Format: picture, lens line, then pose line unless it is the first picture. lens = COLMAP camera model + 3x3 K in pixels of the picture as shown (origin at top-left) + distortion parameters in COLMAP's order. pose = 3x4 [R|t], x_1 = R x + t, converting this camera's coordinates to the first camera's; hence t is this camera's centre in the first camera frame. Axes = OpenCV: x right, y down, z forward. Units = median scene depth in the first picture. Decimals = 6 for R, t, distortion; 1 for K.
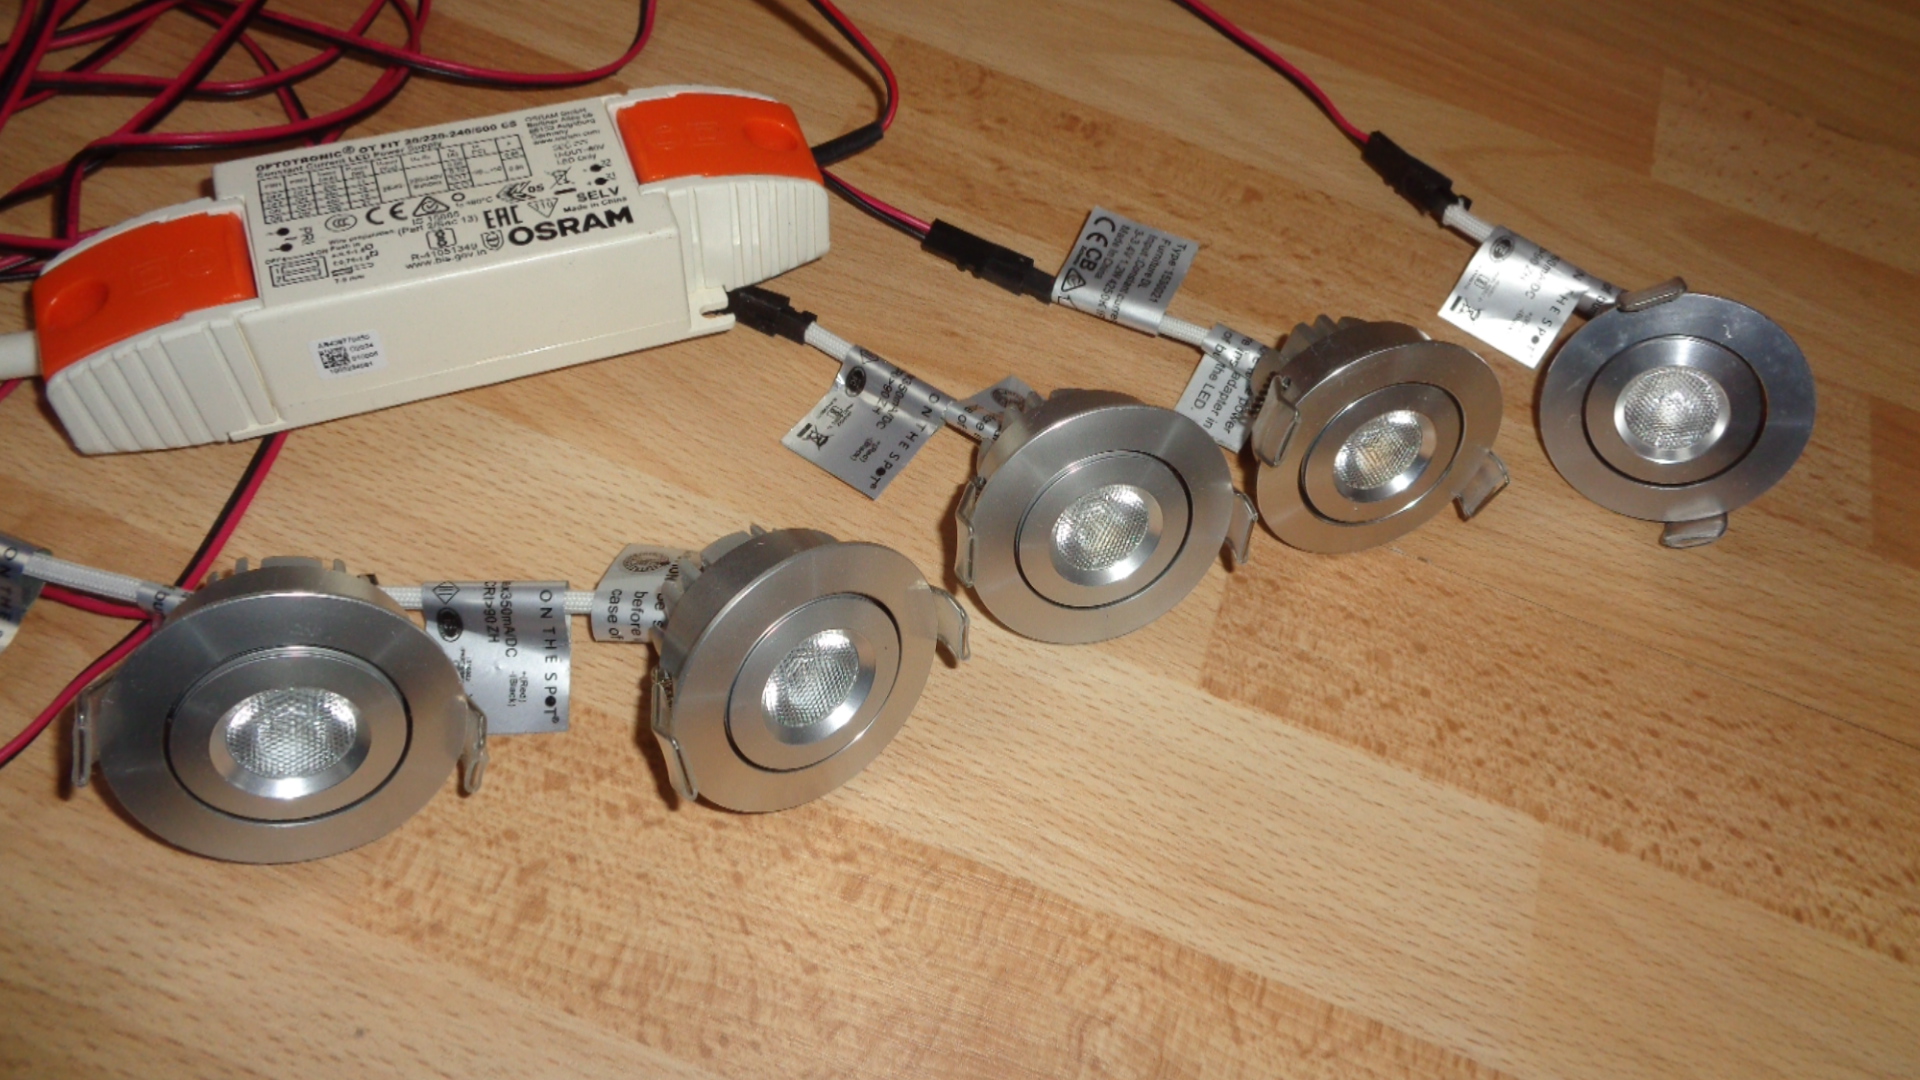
lens RADIAL K [[1459.9, 0, 967.5], [0, 1459.9, 538.9], [0, 0, 1]] dist [0.009857, -0.005898]
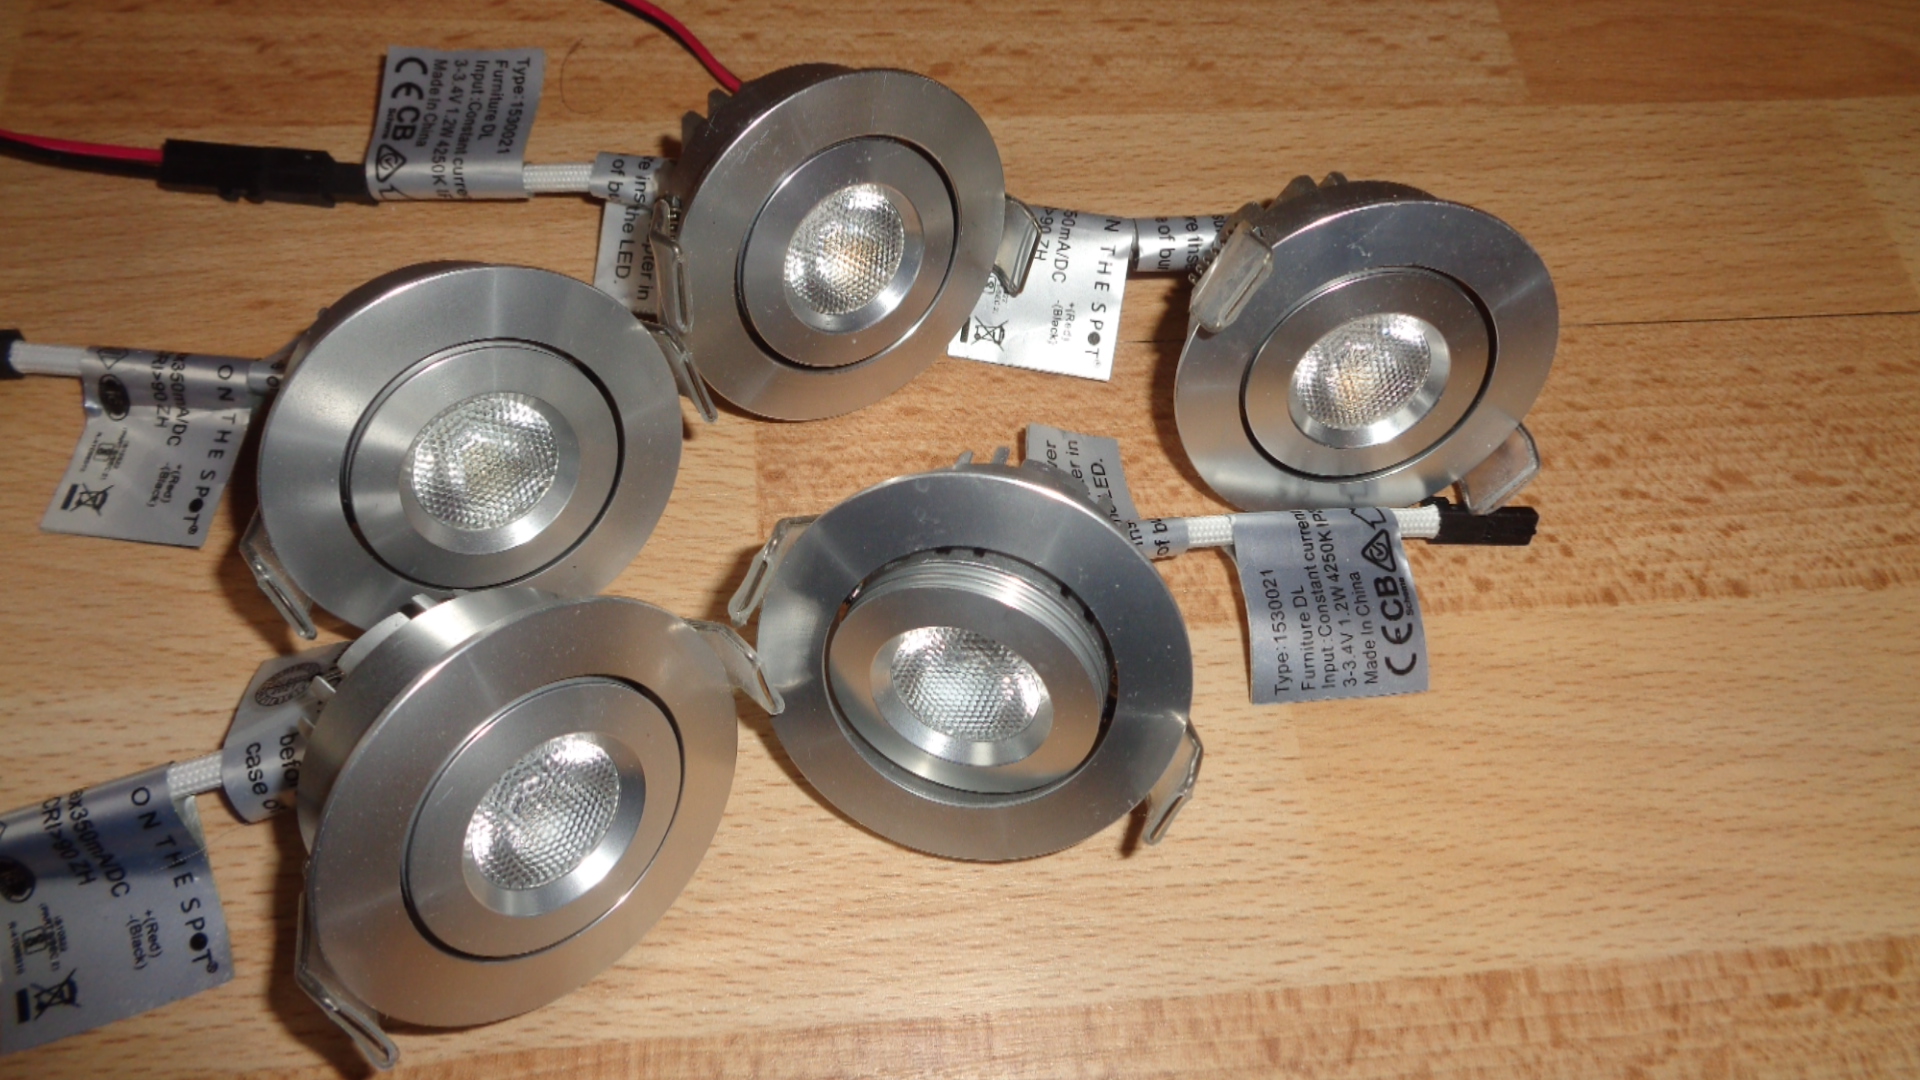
lens RADIAL K [[1469.6, 0, 964.2], [0, 1469.6, 531.4], [0, 0, 1]] dist [0.006442, 0.003159]
pose [[0.907172, -0.406532, 0.108490, 0.192532], [0.392870, 0.910712, 0.127503, -0.002715], [-0.150637, -0.073045, 0.985887, 0.297178]]
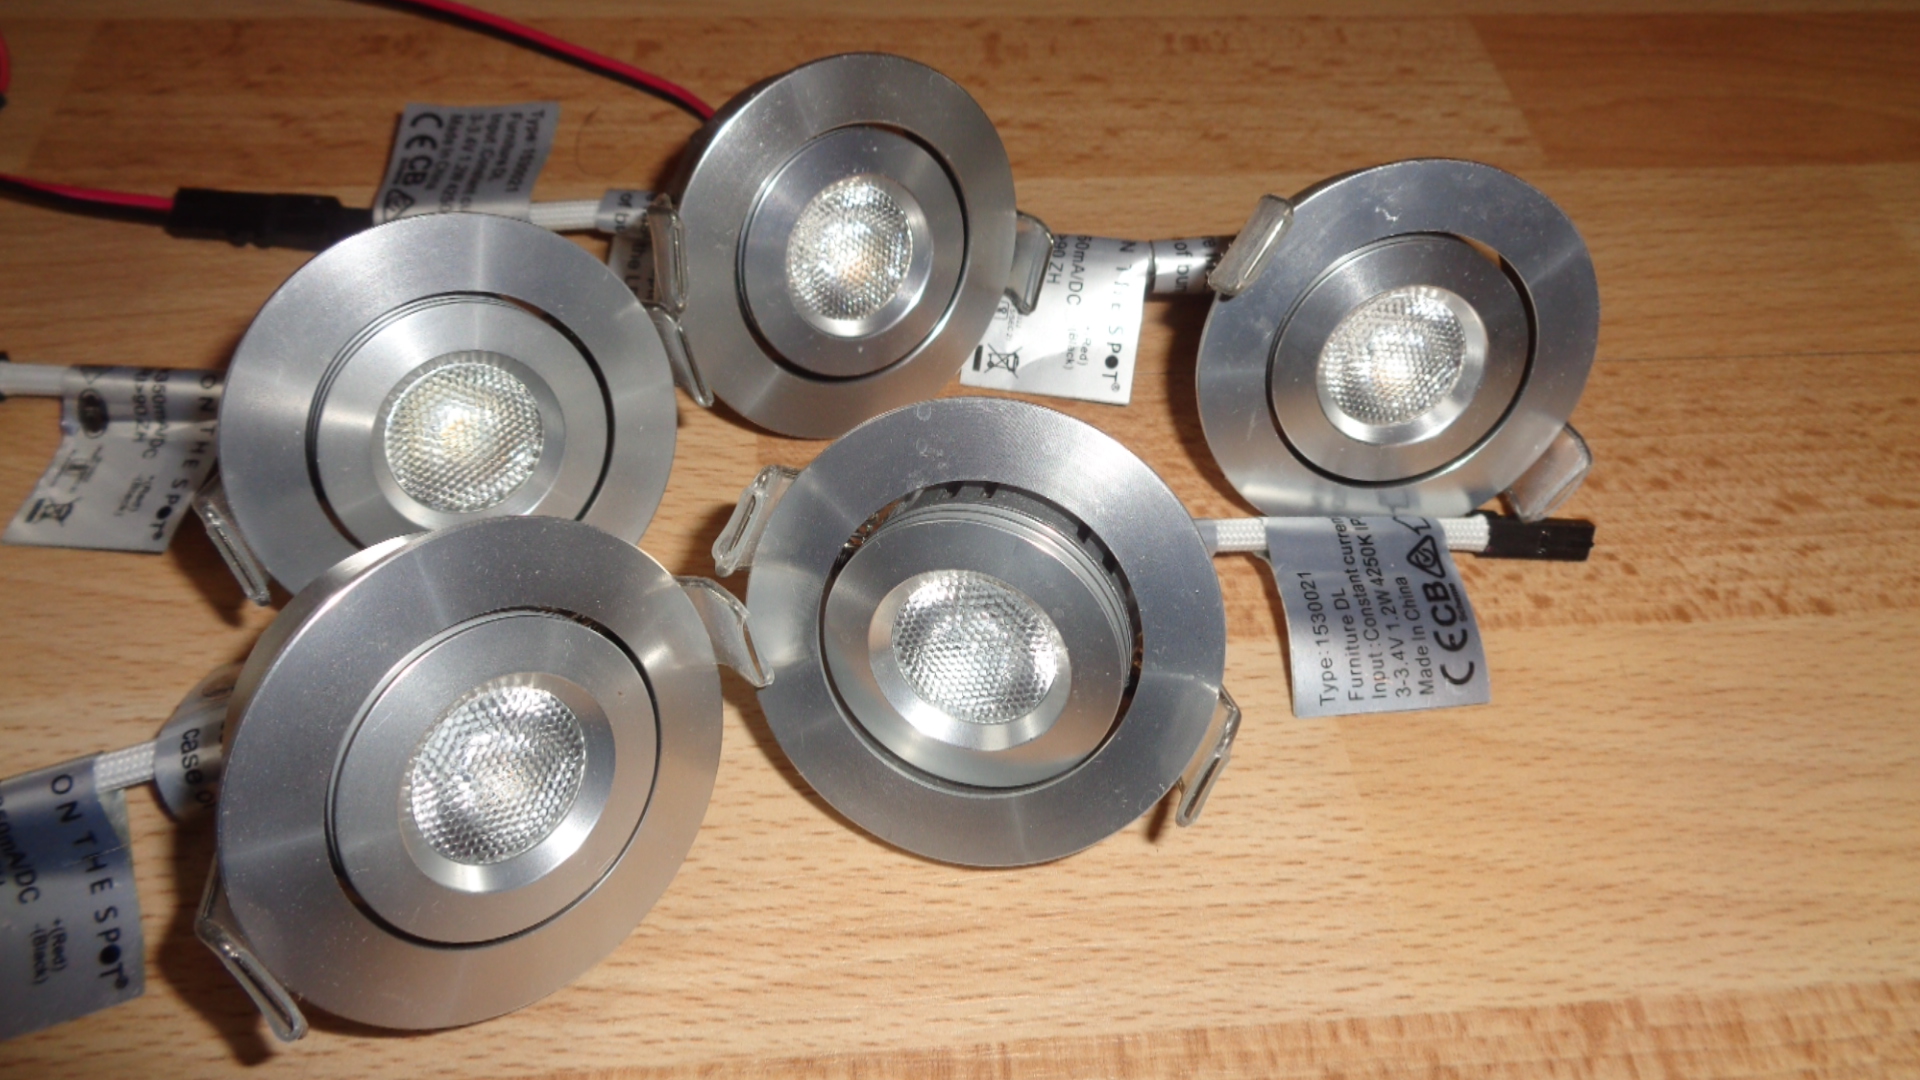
lens RADIAL K [[1459.9, 0, 967.5], [0, 1459.9, 538.9], [0, 0, 1]] dist [0.009857, -0.005898]
pose [[0.906767, -0.388289, 0.164334, 0.156804], [0.401536, 0.914151, -0.055646, 0.125679], [-0.128620, 0.116444, 0.984834, 0.350380]]
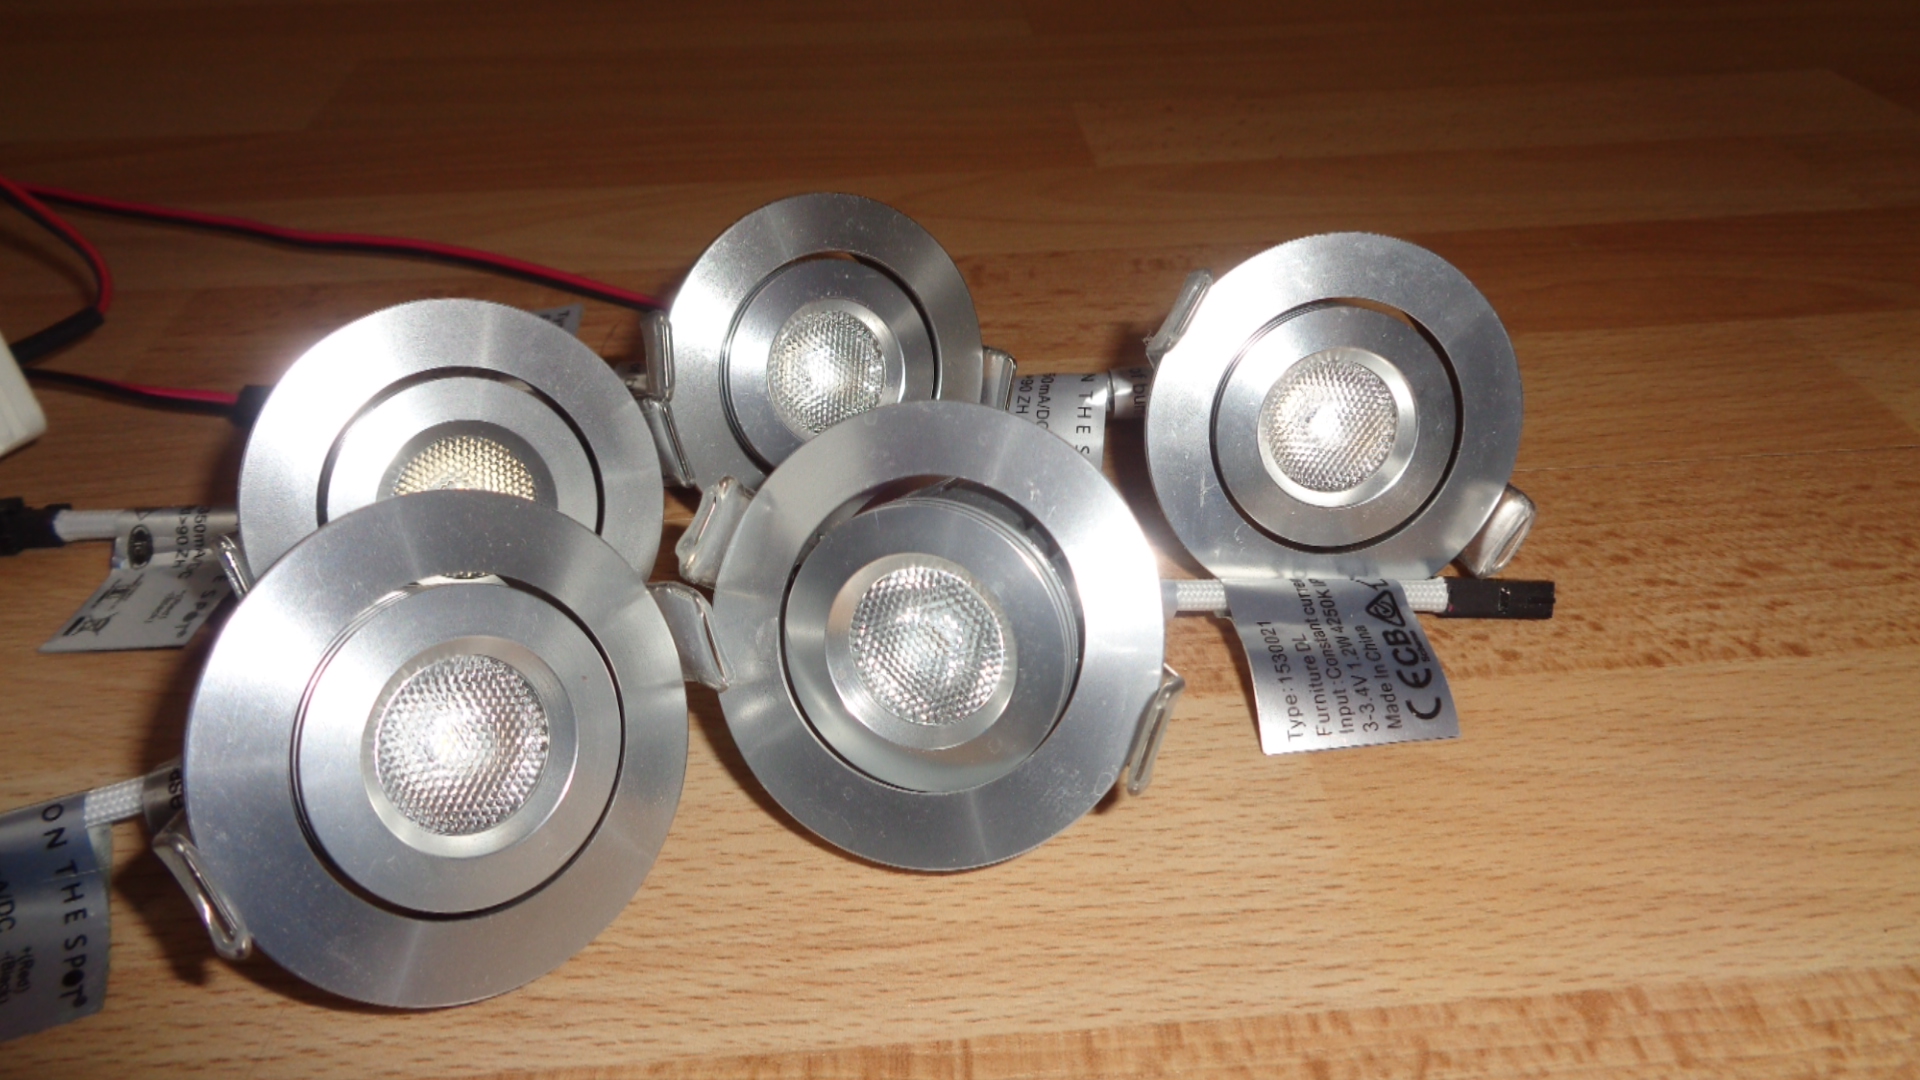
lens RADIAL K [[1462.7, 0, 963.9], [0, 1462.7, 528.6], [0, 0, 1]] dist [0.006408, 0.000083]
pose [[0.900389, -0.369659, 0.229461, 0.132167], [0.429950, 0.836759, -0.339084, 0.297902], [-0.066658, 0.403964, 0.912343, 0.354876]]
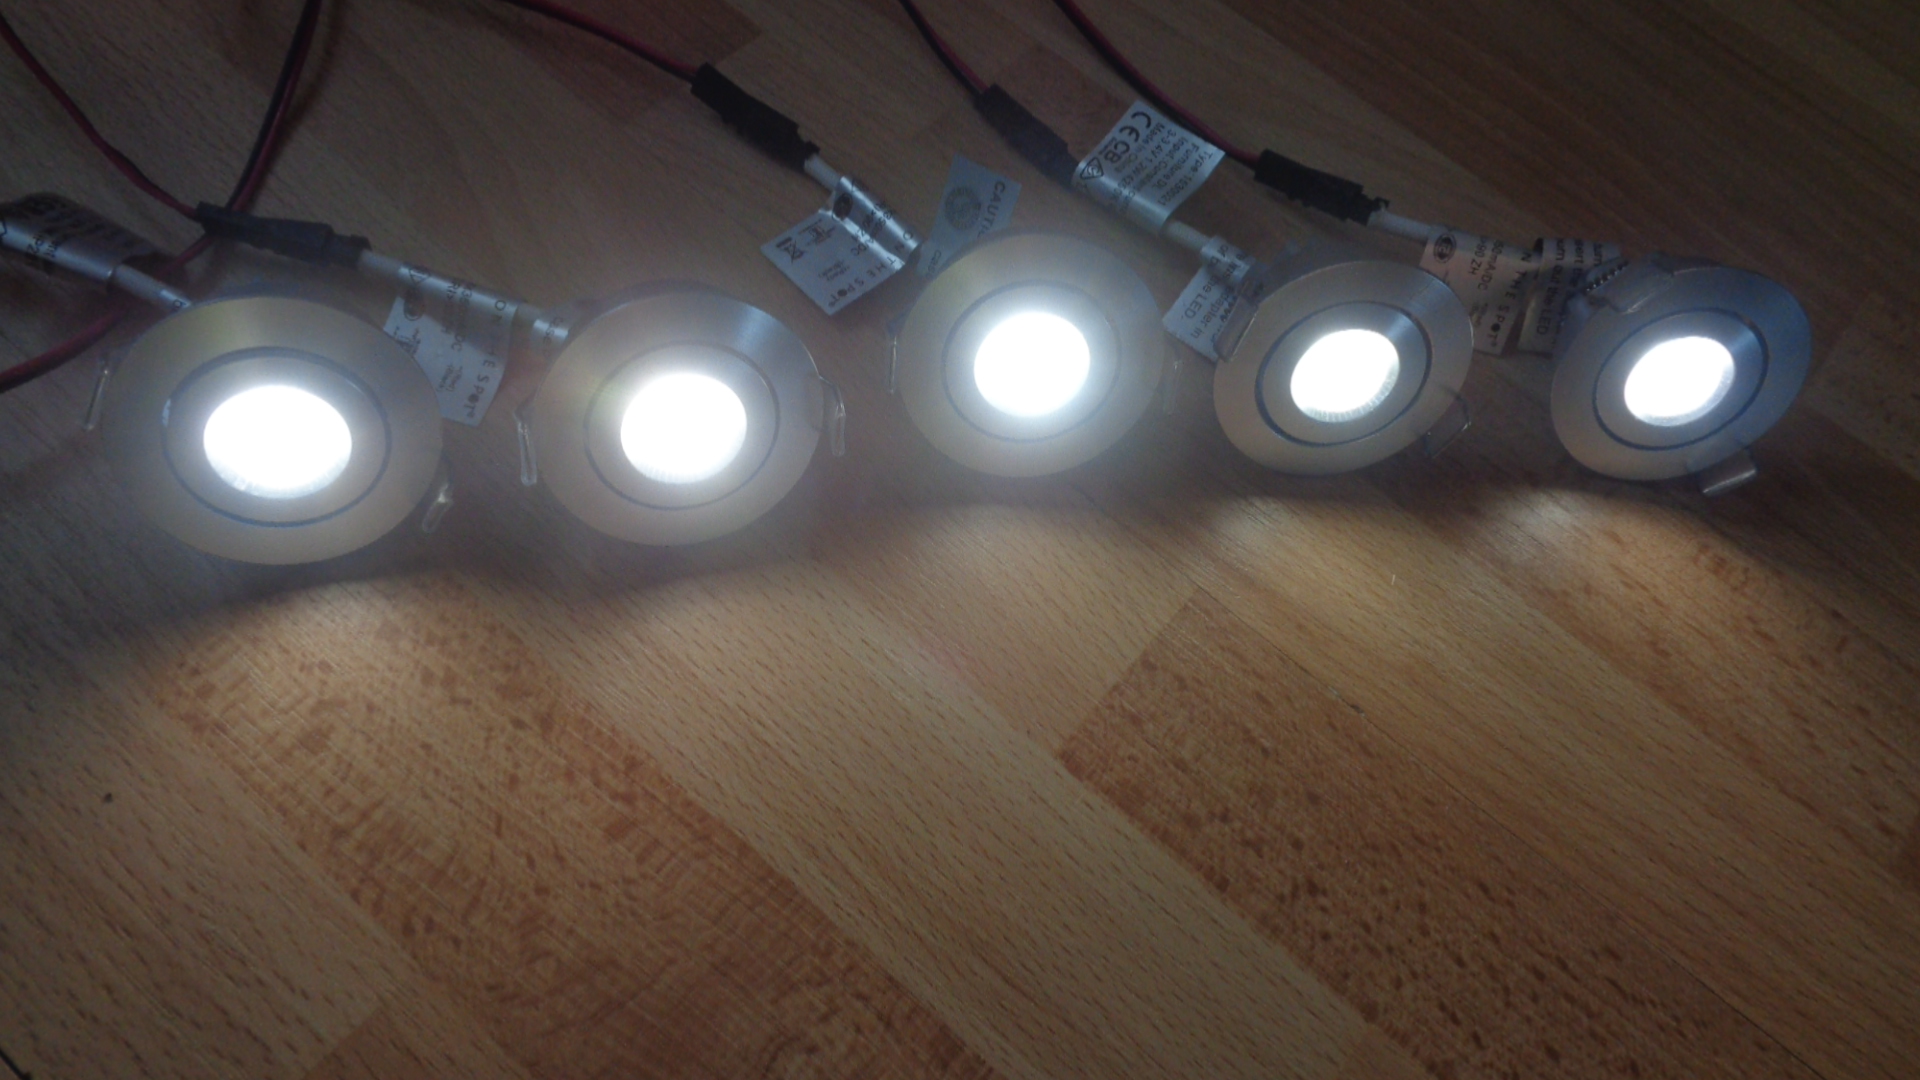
lens RADIAL K [[1459.9, 0, 967.5], [0, 1459.9, 538.9], [0, 0, 1]] dist [0.009857, -0.005898]
pose [[0.939527, 0.297734, -0.169244, 0.224038], [-0.302207, 0.953242, -0.000701, -0.015092], [0.161122, 0.051805, 0.985574, 0.054251]]
